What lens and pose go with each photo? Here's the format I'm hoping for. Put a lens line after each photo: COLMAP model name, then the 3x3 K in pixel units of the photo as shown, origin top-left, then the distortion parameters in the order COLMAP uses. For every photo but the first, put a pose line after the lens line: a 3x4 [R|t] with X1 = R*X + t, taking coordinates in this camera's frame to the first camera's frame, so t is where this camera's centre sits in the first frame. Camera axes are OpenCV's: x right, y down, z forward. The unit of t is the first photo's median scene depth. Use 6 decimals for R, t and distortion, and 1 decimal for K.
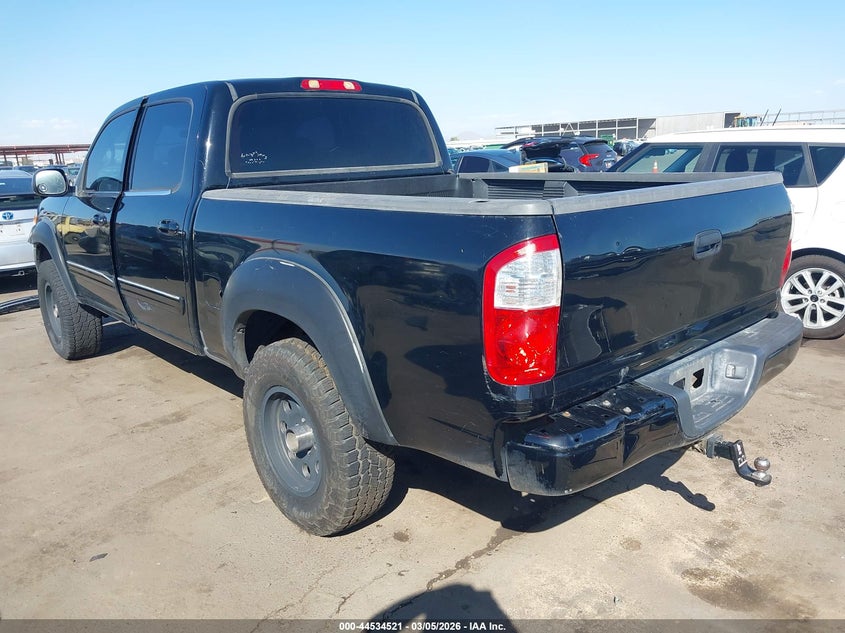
lens RADIAL K [[662.1, 0, 417.5], [0, 662.1, 314.0], [0, 0, 1]] dist [-0.000956, -0.006873]
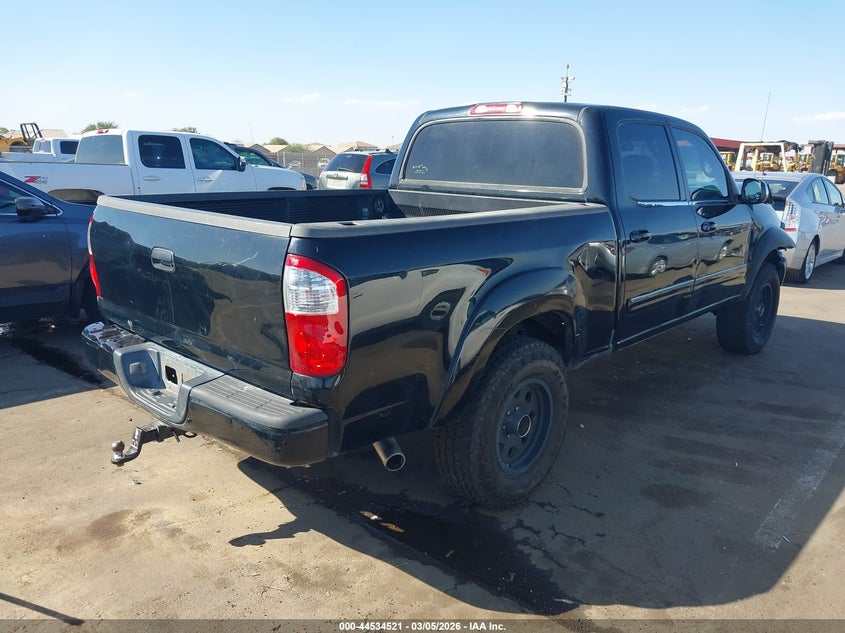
lens RADIAL K [[662.1, 0, 421.0], [0, 662.1, 321.1], [0, 0, 1]] dist [-0.000956, -0.006873]
pose [[0.097915, 0.276759, -0.955938, 1.404783], [-0.262884, 0.933628, 0.243374, -0.351187], [0.959846, 0.227471, 0.164171, 1.090949]]
